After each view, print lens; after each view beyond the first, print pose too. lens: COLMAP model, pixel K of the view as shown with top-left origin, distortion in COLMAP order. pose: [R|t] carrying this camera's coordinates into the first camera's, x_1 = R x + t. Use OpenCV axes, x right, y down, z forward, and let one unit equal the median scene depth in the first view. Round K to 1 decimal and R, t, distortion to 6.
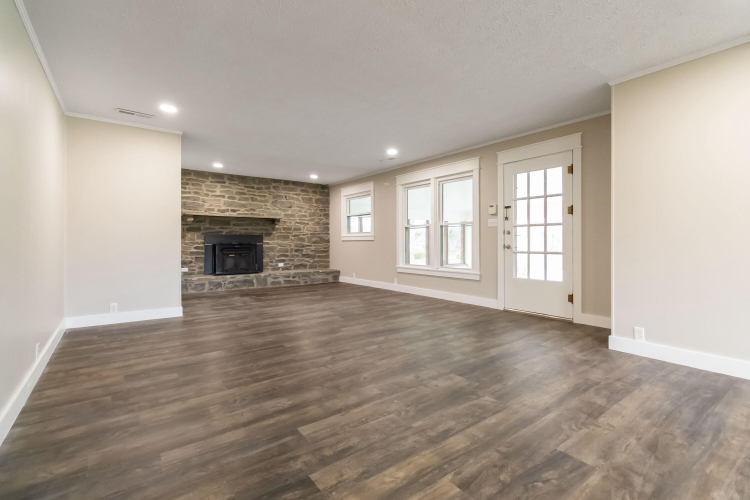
lens RADIAL K [[374.3, 0, 386.8], [0, 374.3, 219.6], [0, 0, 1]] dist [0.006316, -0.001150]
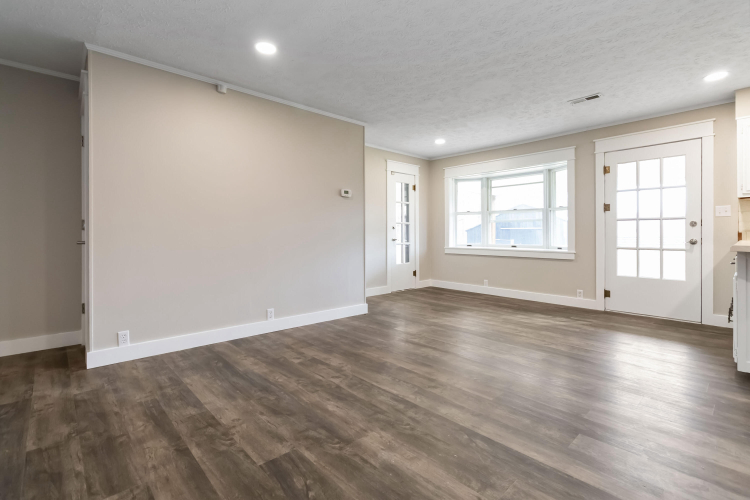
lens RADIAL K [[374.3, 0, 372.6], [0, 374.3, 244.6], [0, 0, 1]] dist [0.006316, -0.001150]
pose [[-0.143248, -0.022025, 0.989442, -0.398564], [-0.055045, 0.998382, 0.014254, 0.058433], [-0.988155, -0.052422, -0.144229, 0.794474]]
